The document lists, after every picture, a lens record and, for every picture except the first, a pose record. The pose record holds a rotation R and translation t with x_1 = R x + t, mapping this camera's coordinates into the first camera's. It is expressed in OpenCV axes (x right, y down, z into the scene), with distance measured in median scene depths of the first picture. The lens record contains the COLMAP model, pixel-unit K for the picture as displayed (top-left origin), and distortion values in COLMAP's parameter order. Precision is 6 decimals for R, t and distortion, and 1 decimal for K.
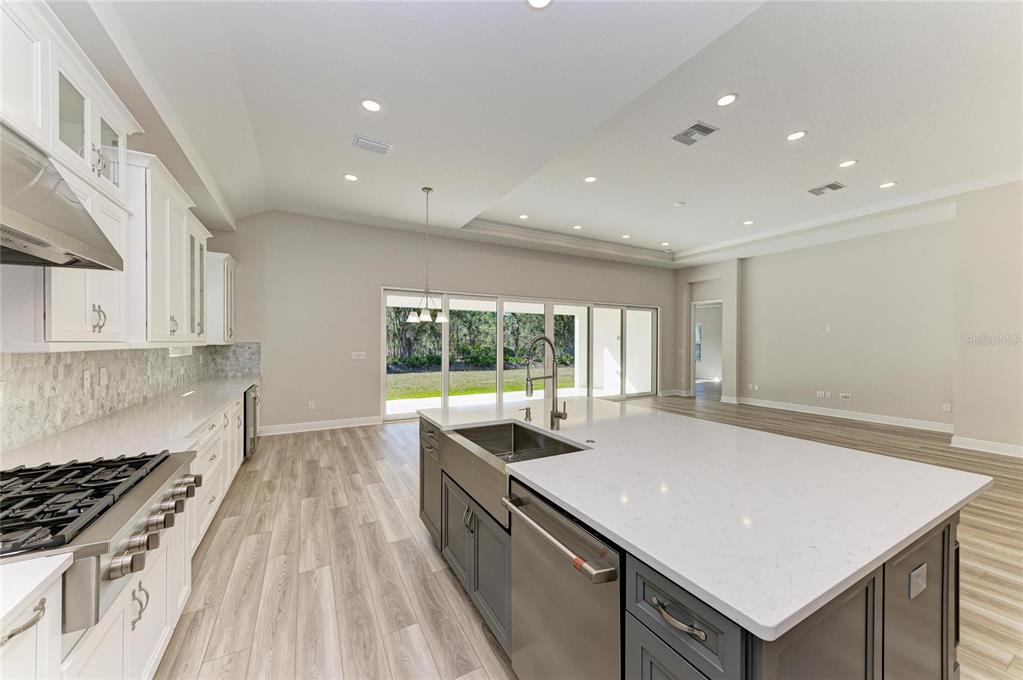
lens RADIAL K [[370.9, 0, 511.8], [0, 370.9, 342.9], [0, 0, 1]] dist [0.002050, 0.000074]
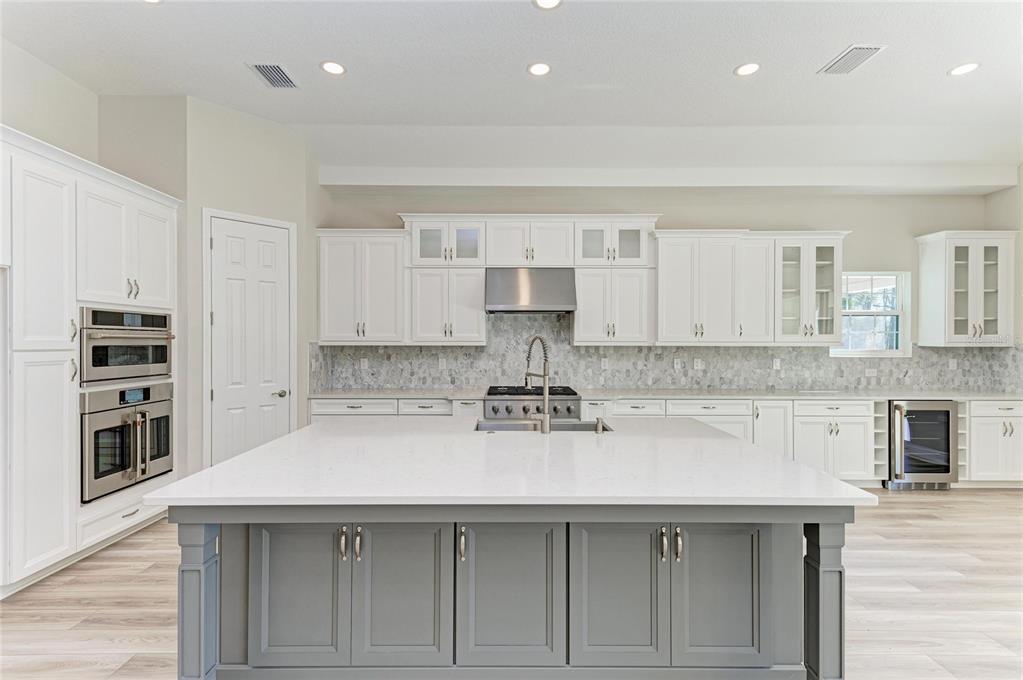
lens RADIAL K [[462.8, 0, 515.6], [0, 462.8, 339.7], [0, 0, 1]] dist [0.008116, -0.000096]
pose [[-0.469527, -0.007416, -0.882887, 0.289436], [-0.006993, 0.999965, -0.004680, 0.000775], [0.882890, 0.003977, -0.469563, 0.359368]]
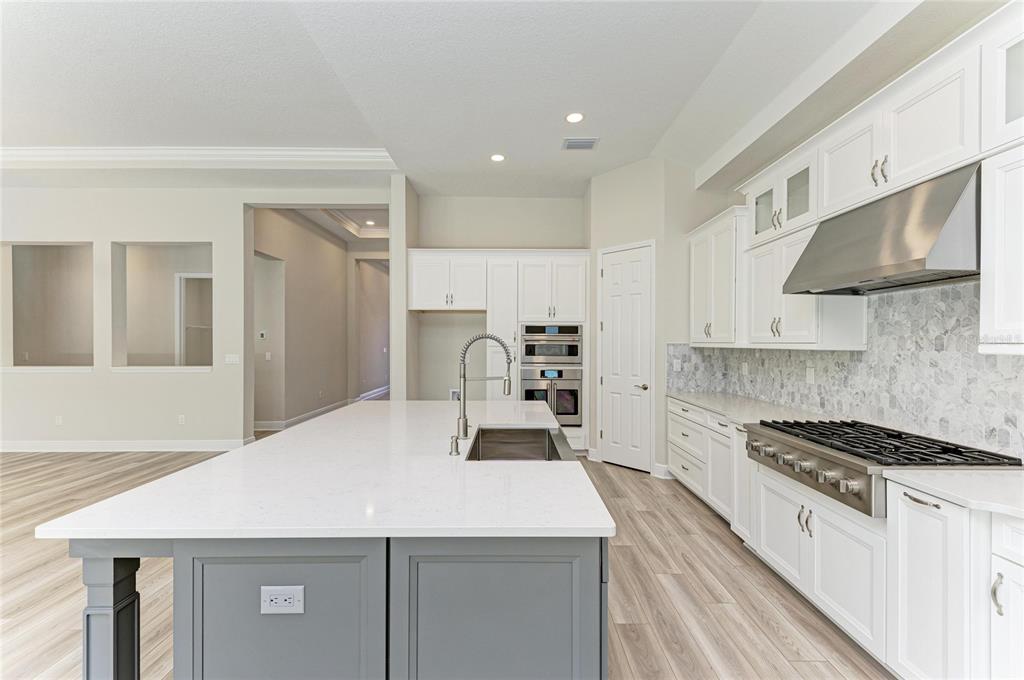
lens RADIAL K [[414.1, 0, 512.0], [0, 414.1, 340.0], [0, 0, 1]] dist [0.000108, -0.000064]
pose [[-0.877377, -0.004697, 0.479779, -0.112665], [-0.004948, 0.999987, 0.000742, -0.000887], [-0.479777, -0.001723, -0.877389, 0.439881]]
